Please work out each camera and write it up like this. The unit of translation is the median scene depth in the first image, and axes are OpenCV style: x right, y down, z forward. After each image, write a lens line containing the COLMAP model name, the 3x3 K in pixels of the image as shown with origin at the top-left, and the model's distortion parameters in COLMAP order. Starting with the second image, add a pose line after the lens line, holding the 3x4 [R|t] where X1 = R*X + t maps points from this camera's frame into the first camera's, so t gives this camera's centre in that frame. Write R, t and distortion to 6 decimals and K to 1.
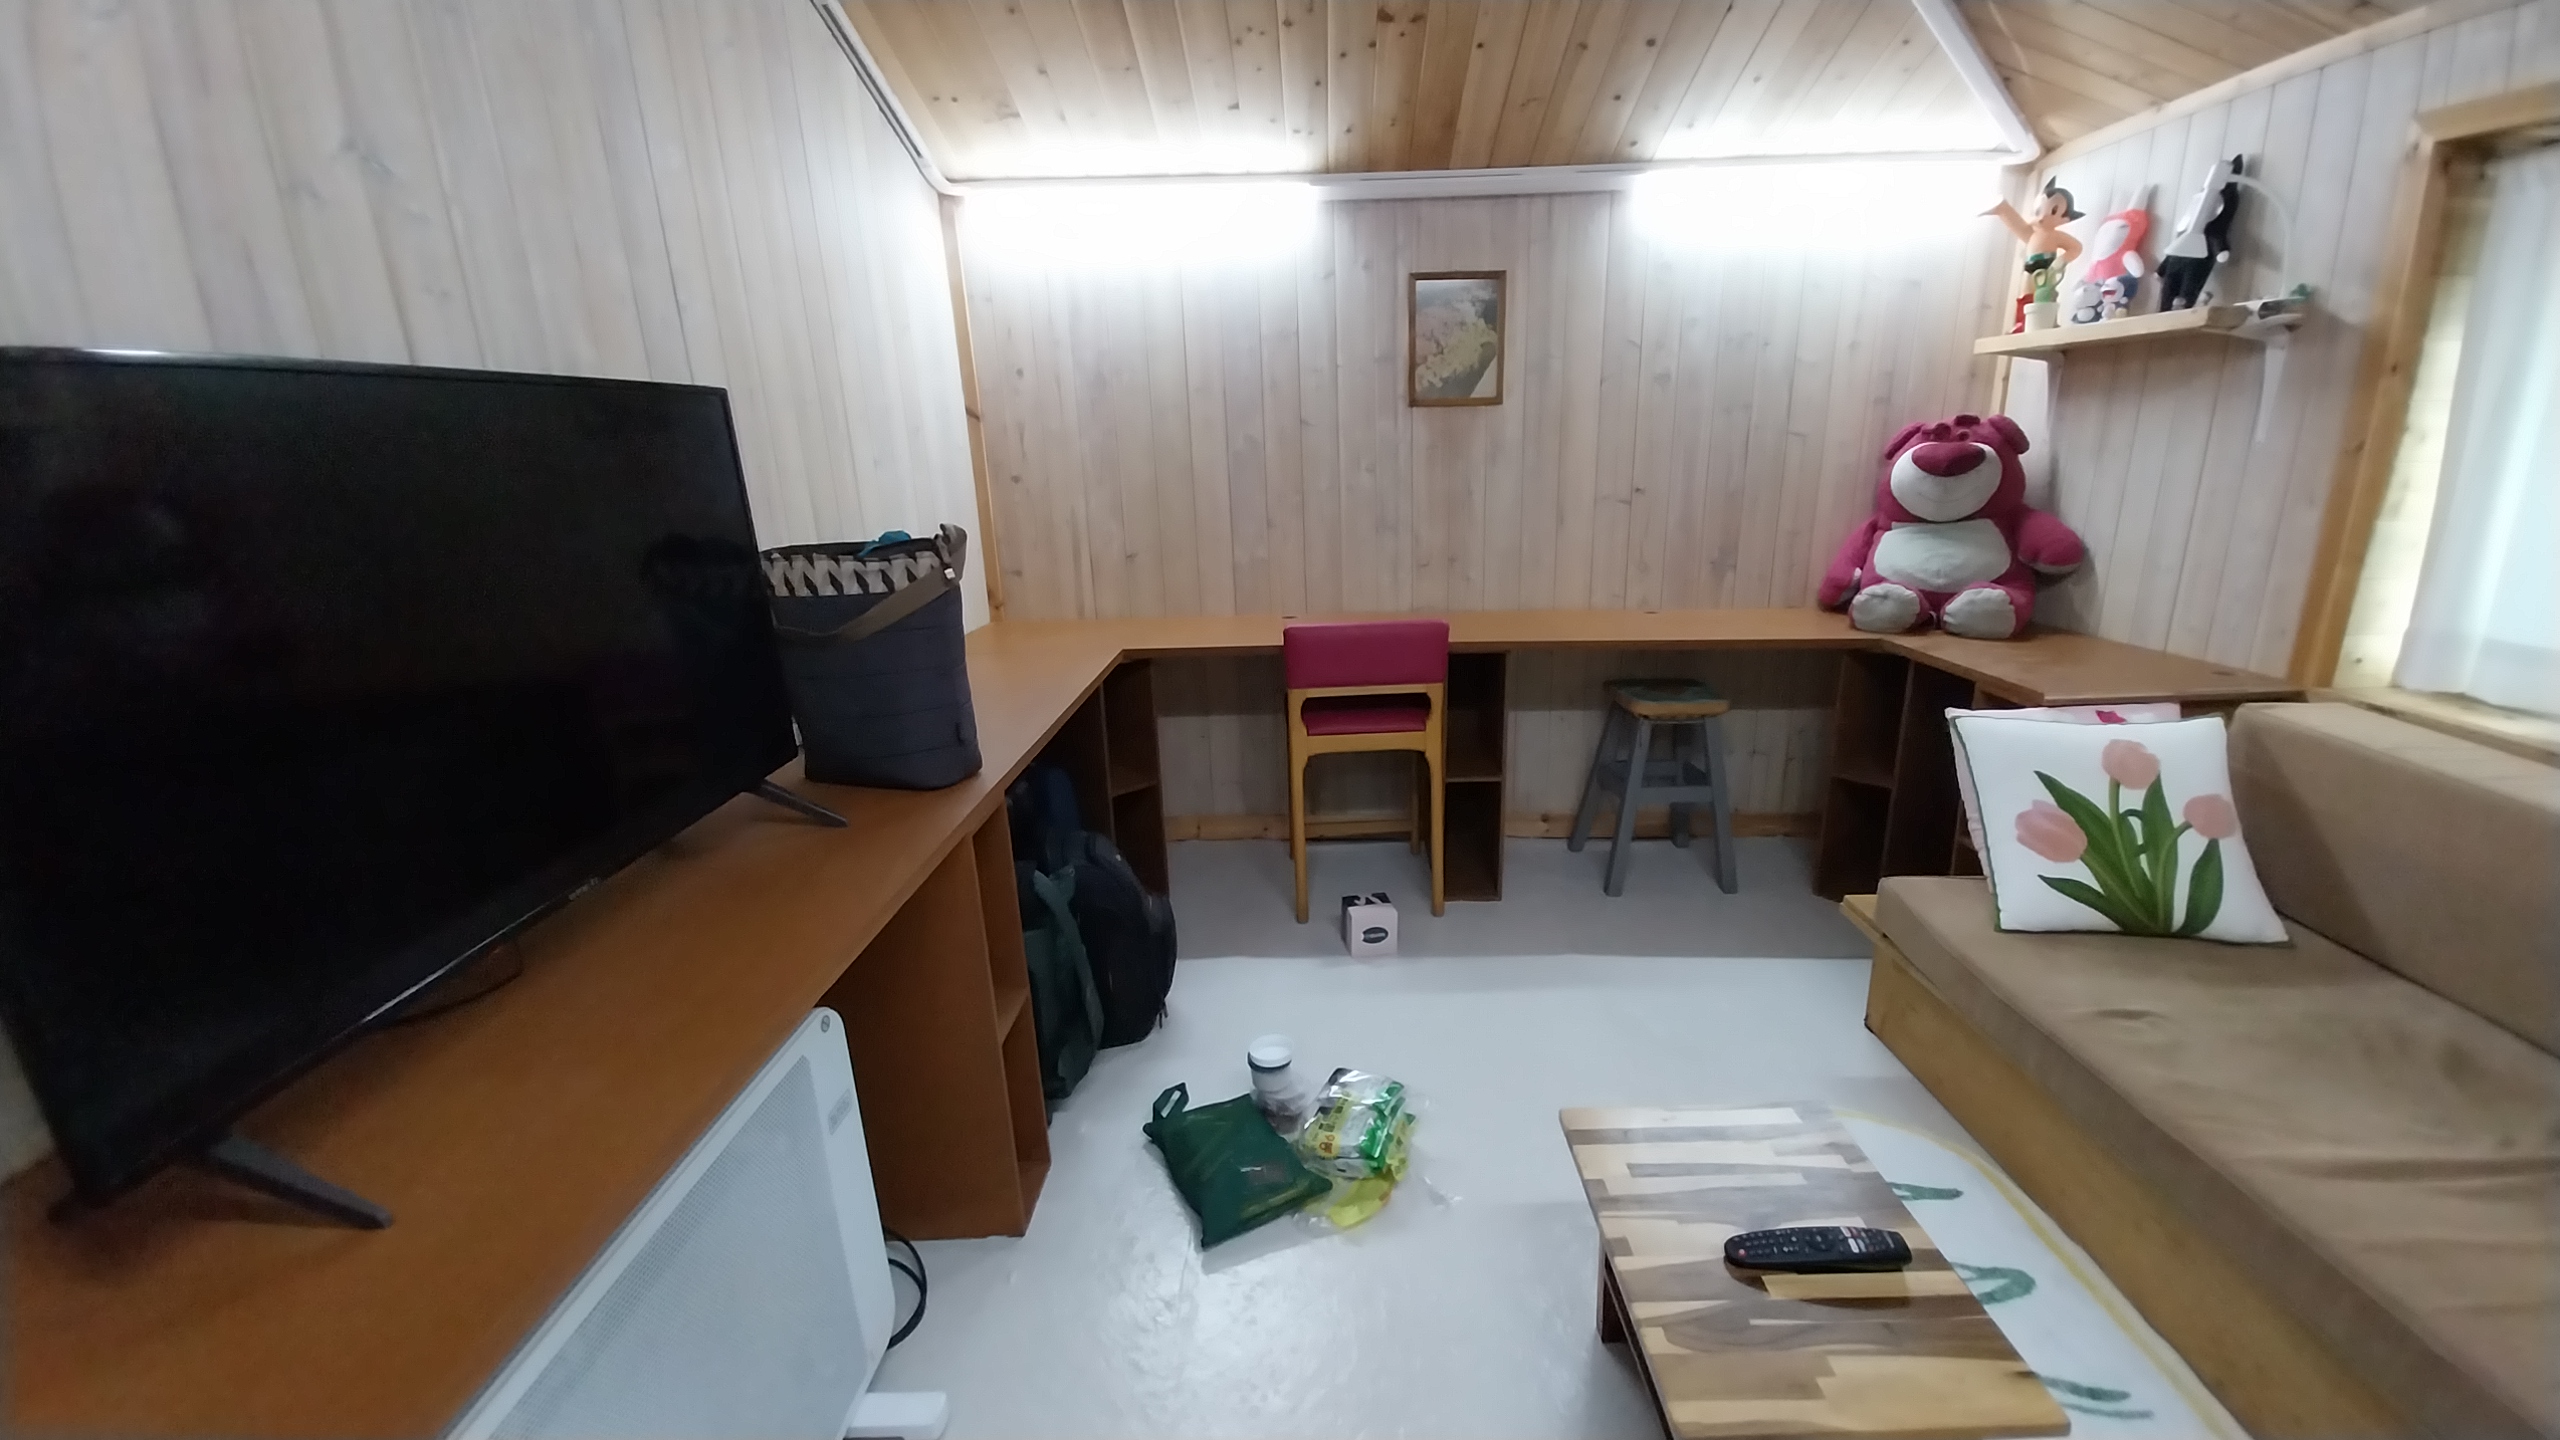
lens RADIAL K [[1062.8, 0, 1287.7], [0, 1062.8, 764.1], [0, 0, 1]] dist [0.000265, -0.000134]
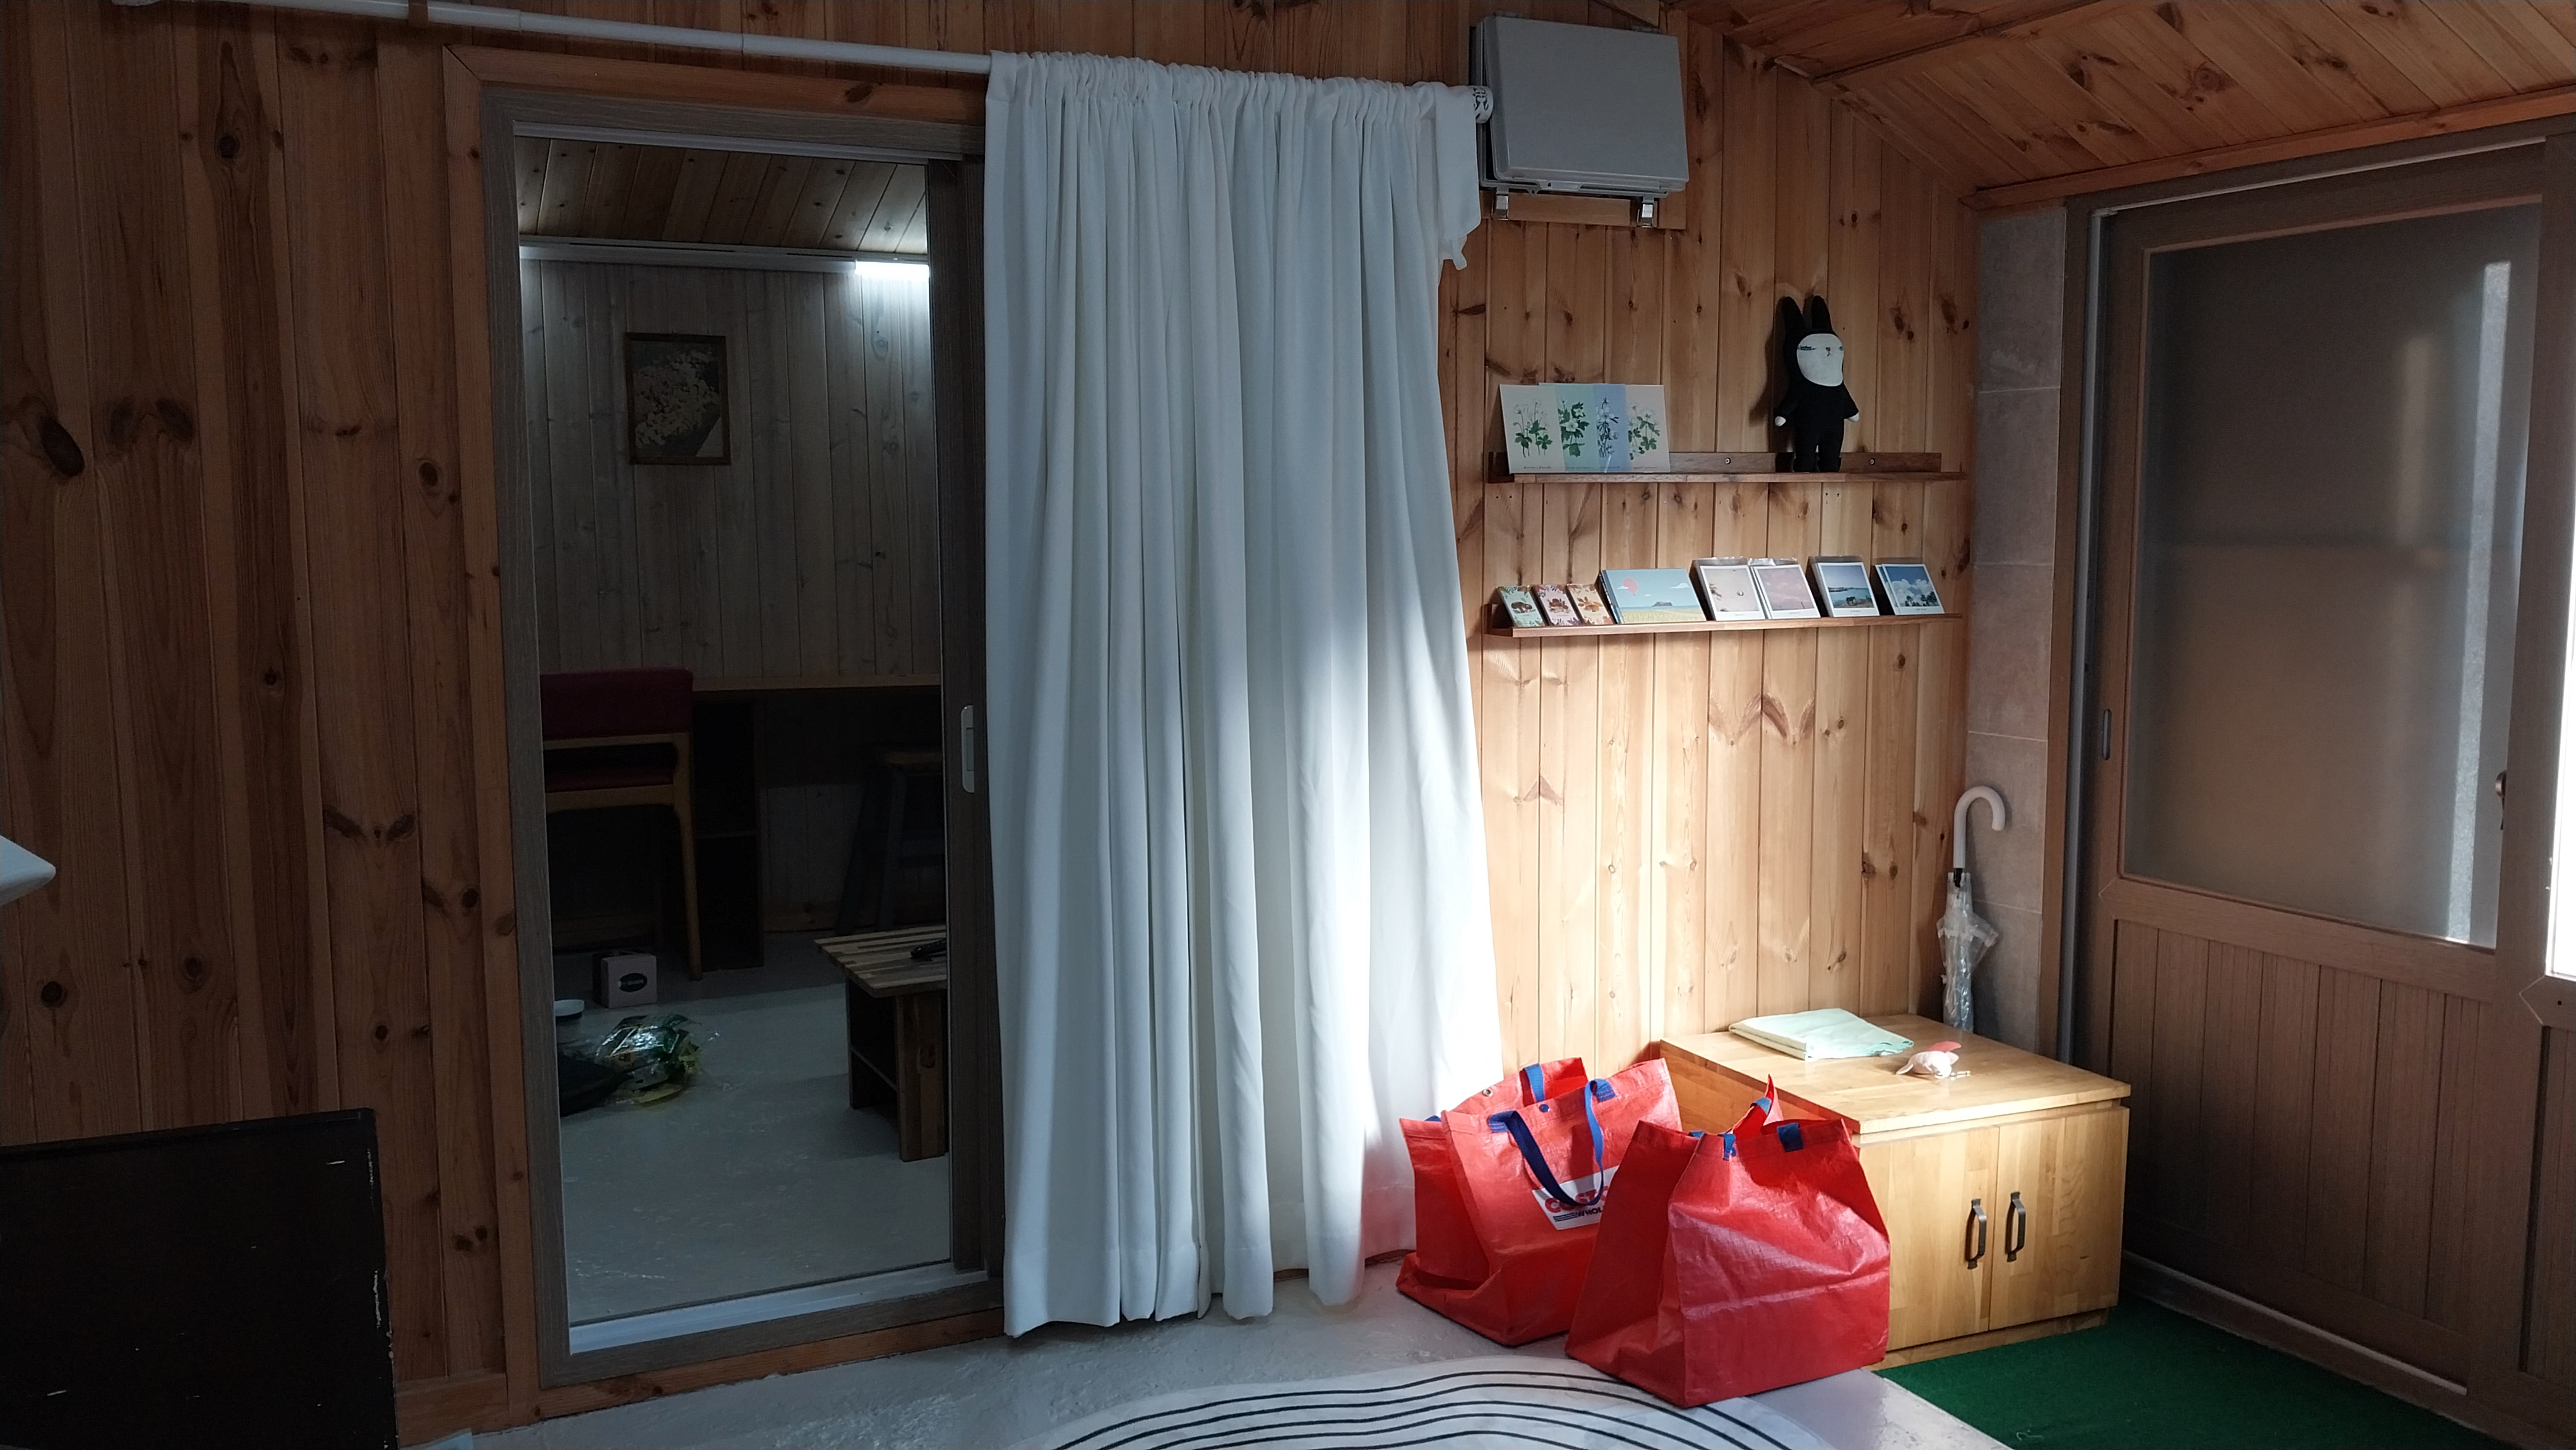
lens RADIAL K [[2075.2, 0, 1288.0], [0, 2075.2, 725.0], [0, 0, 1]] dist [0.046181, -0.005839]
pose [[0.897222, -0.022738, 0.440994, -0.211899], [0.112664, 0.977409, -0.178825, 0.332933], [-0.426965, 0.210130, 0.879515, -0.960357]]
